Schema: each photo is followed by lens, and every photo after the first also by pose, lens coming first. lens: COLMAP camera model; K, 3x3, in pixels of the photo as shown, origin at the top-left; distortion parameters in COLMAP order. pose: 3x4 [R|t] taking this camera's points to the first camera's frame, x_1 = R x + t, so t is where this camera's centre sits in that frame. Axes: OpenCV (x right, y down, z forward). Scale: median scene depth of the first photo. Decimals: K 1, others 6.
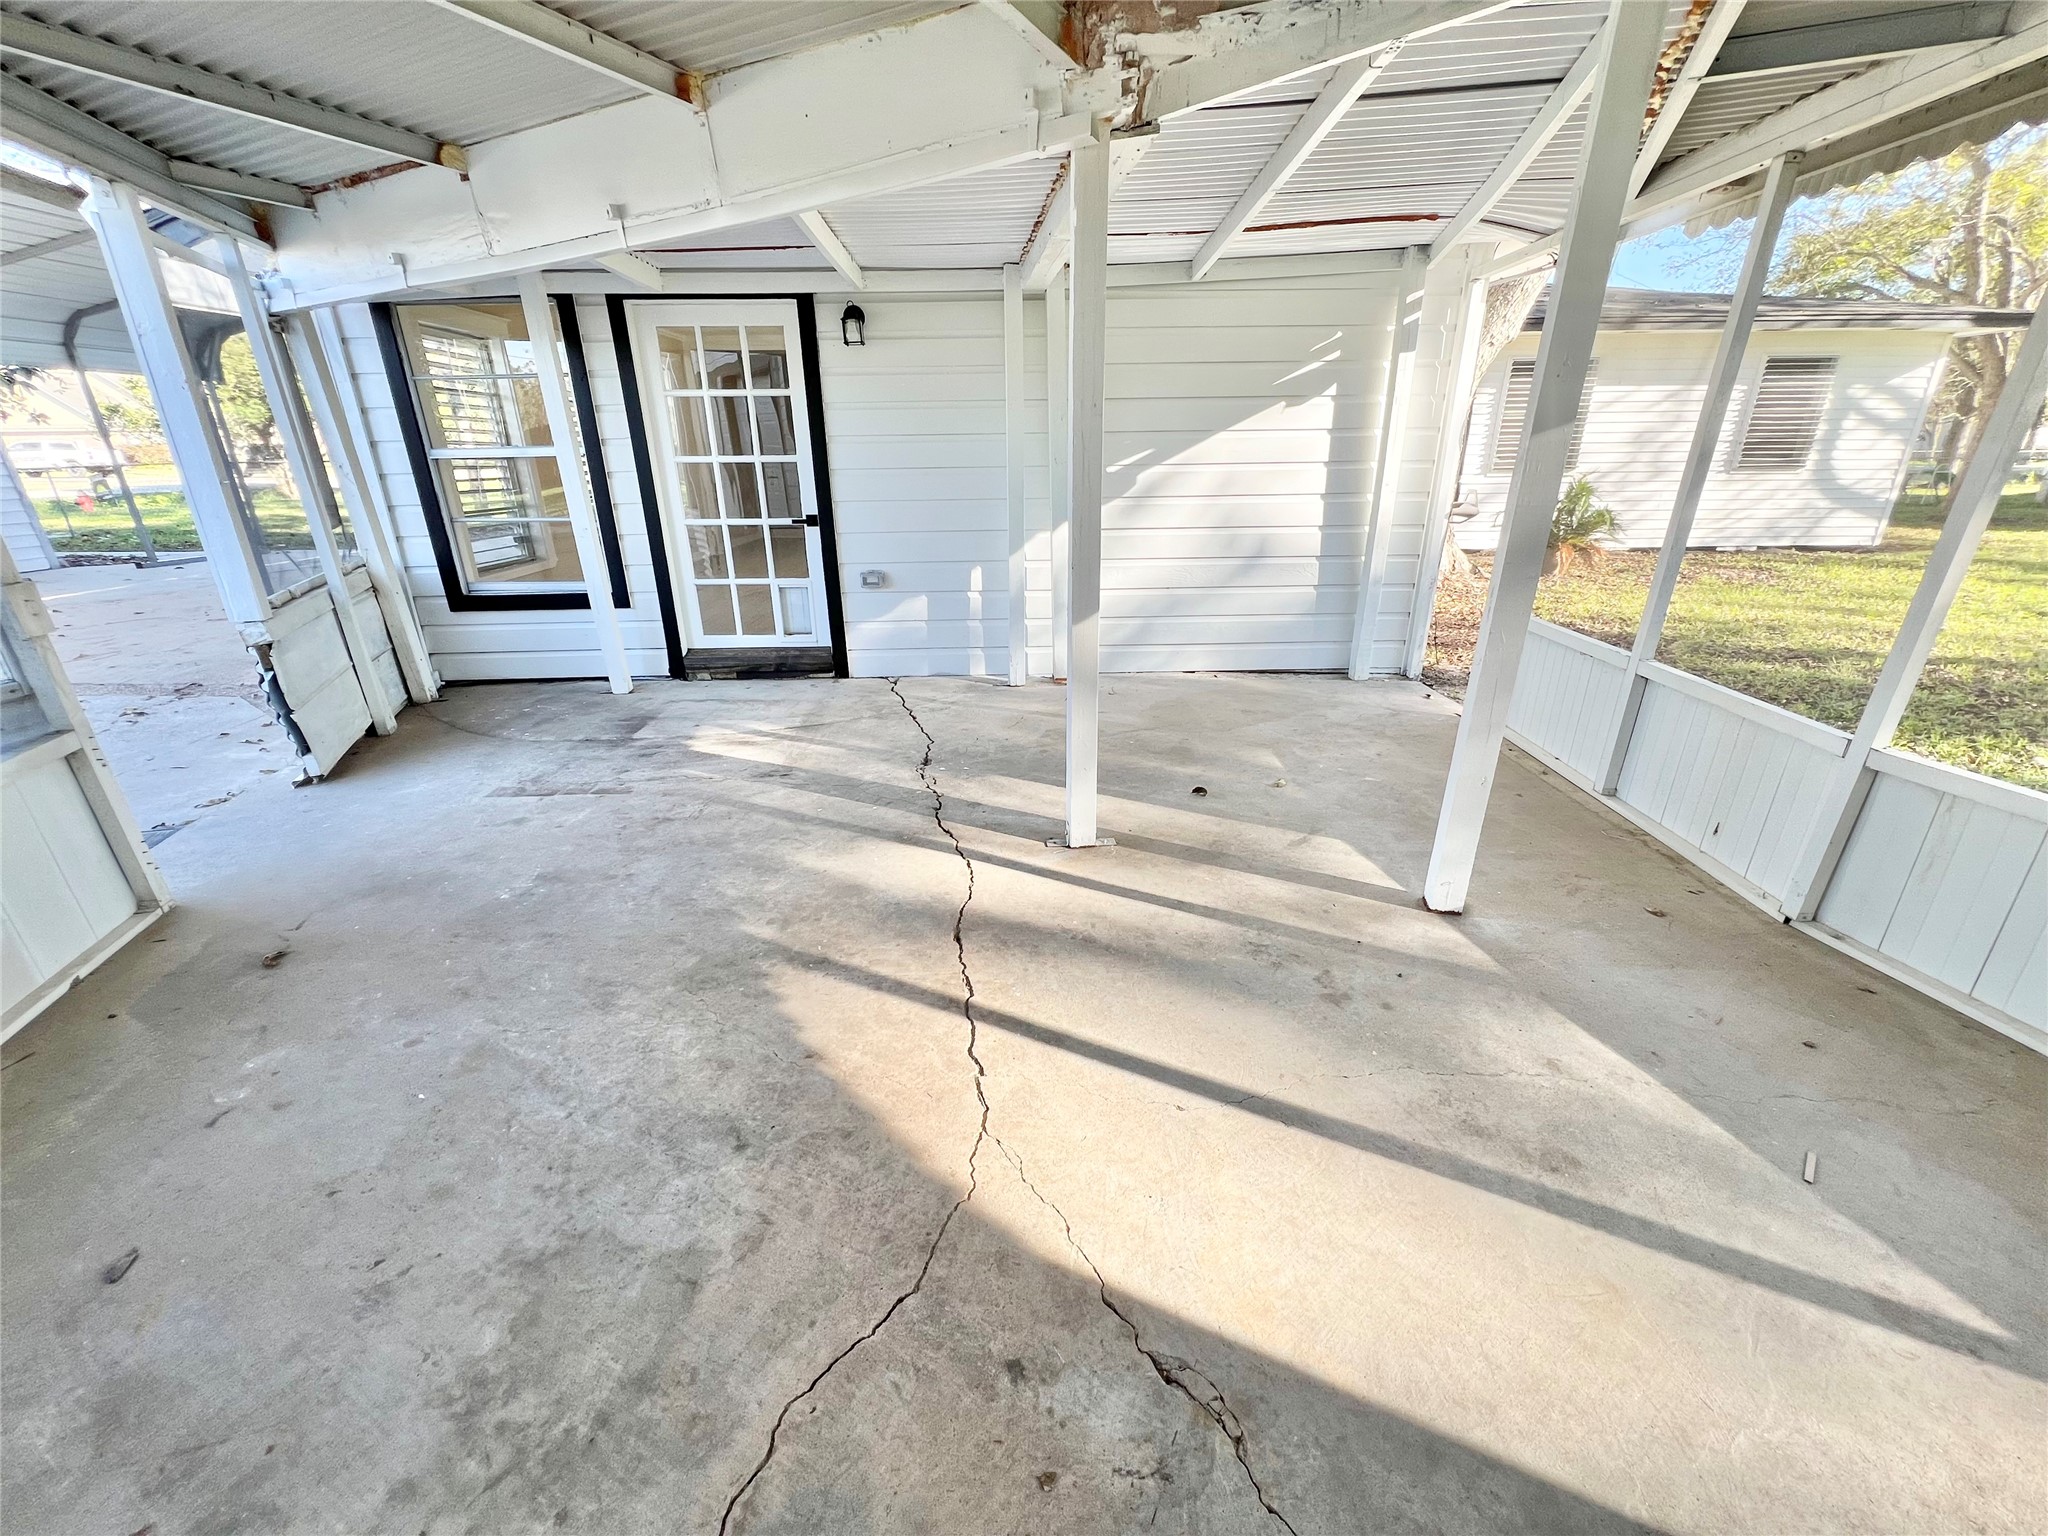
lens RADIAL K [[812.7, 0, 1024.0], [0, 812.7, 768.0], [0, 0, 1]] dist [-0.001299, -0.000147]
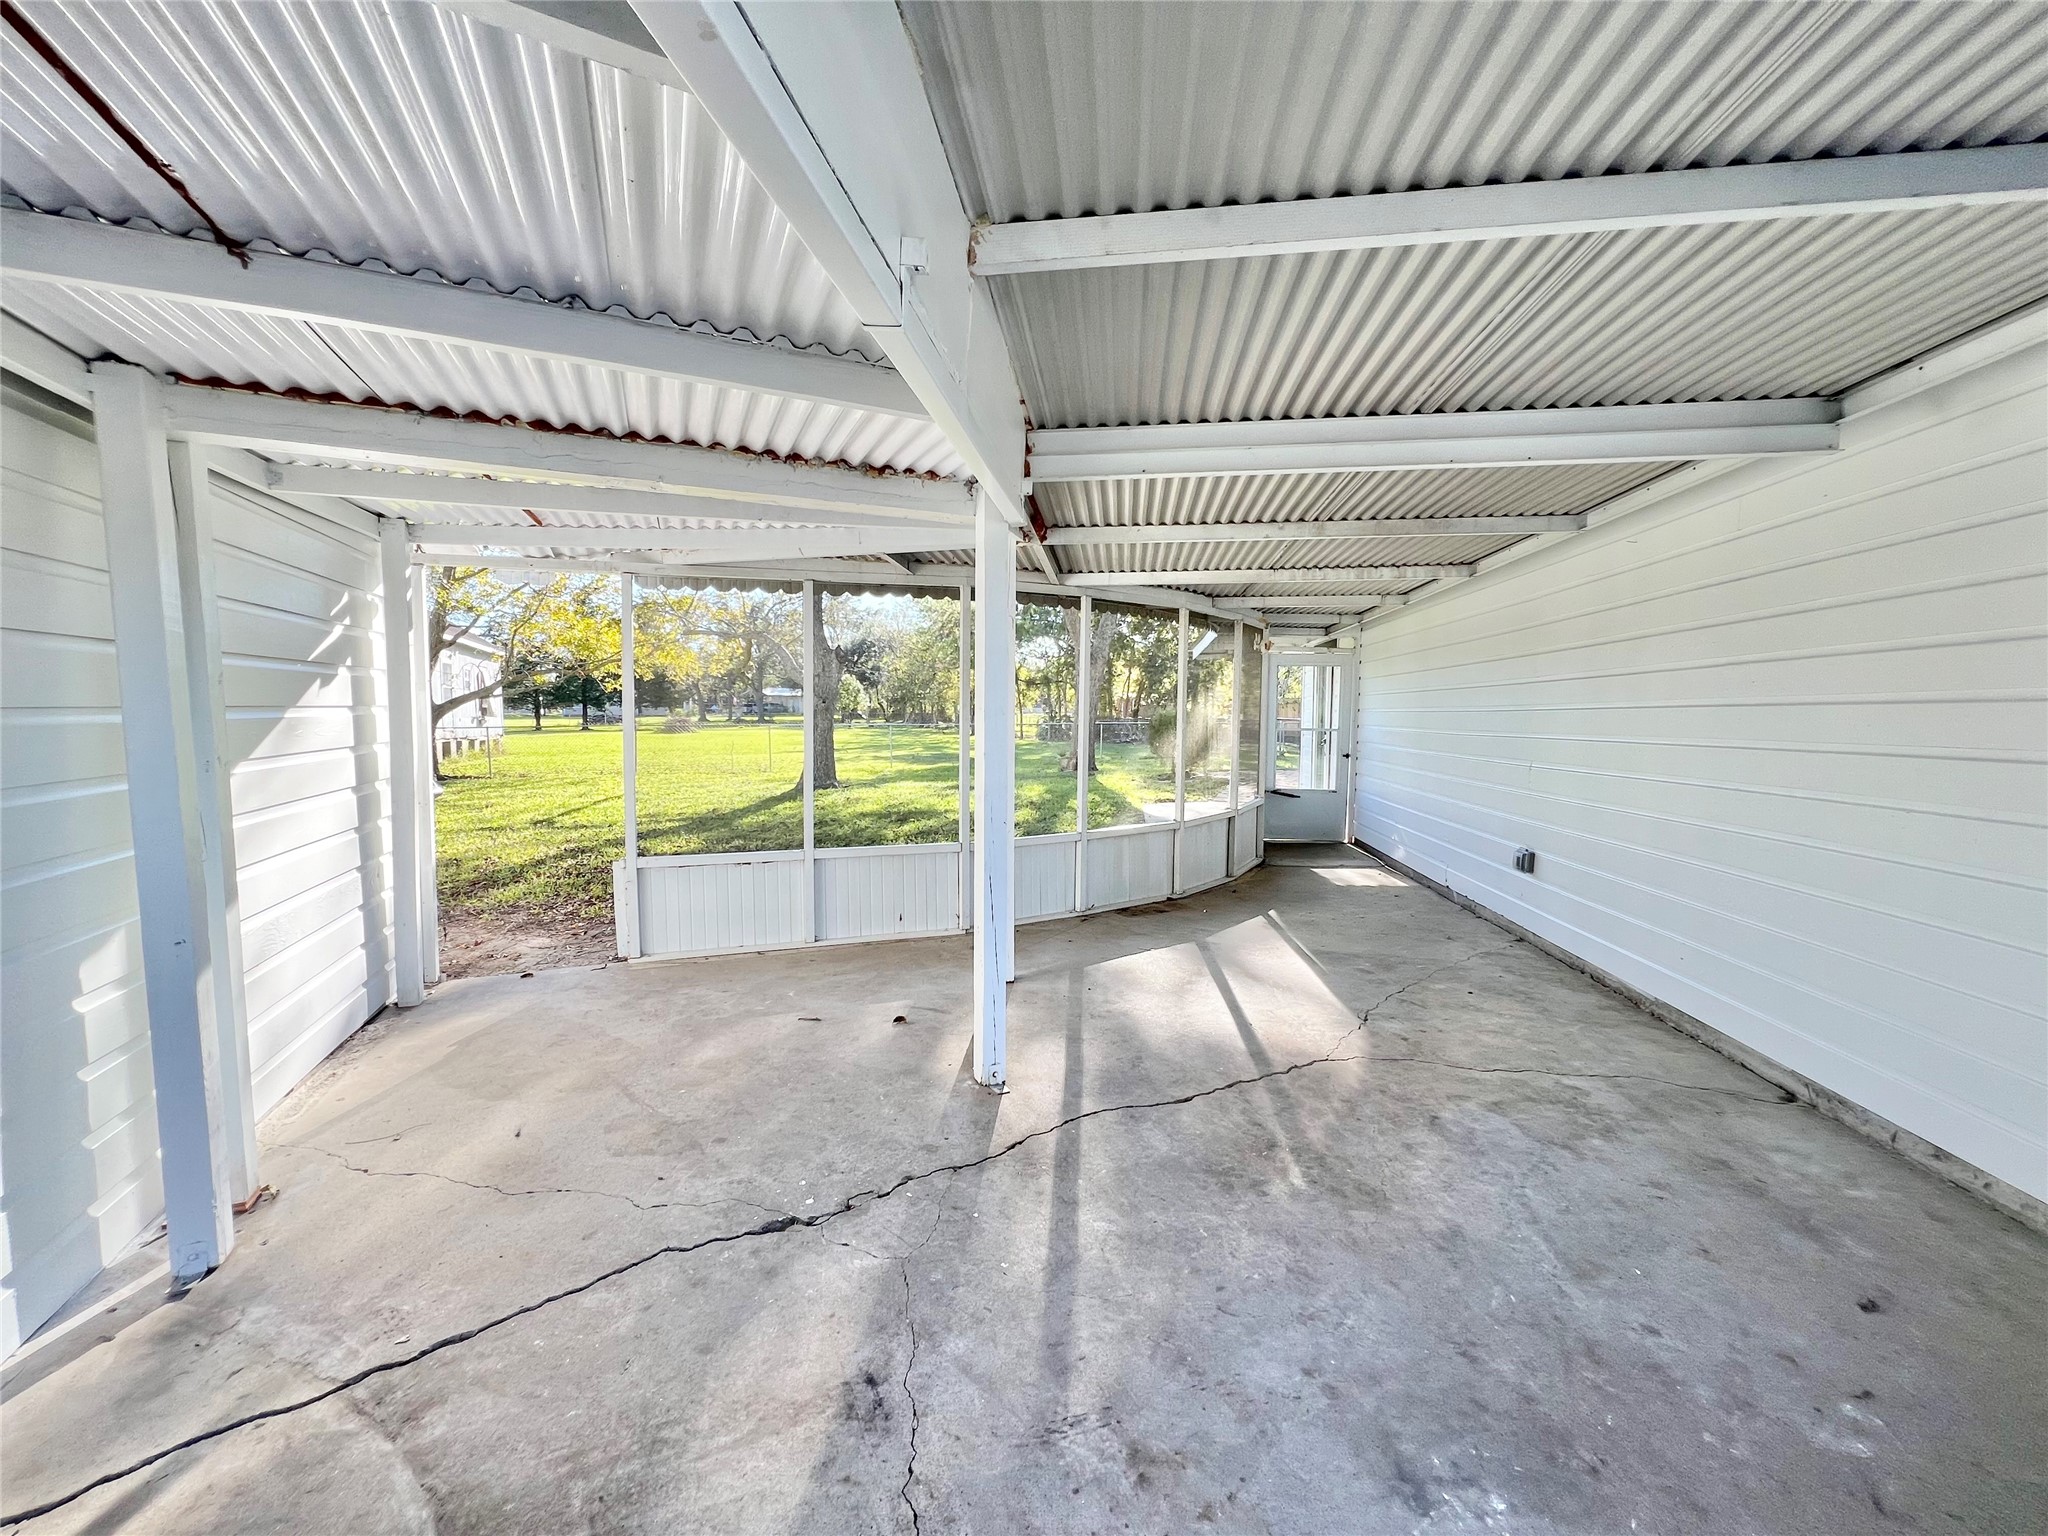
lens RADIAL K [[812.7, 0, 1024.0], [0, 812.7, 768.0], [0, 0, 1]] dist [-0.001299, -0.000147]
pose [[-0.341749, -0.061599, 0.937770, -1.343373], [0.350290, 0.917595, 0.187929, -0.684327], [-0.872069, 0.392716, -0.292009, 1.649520]]
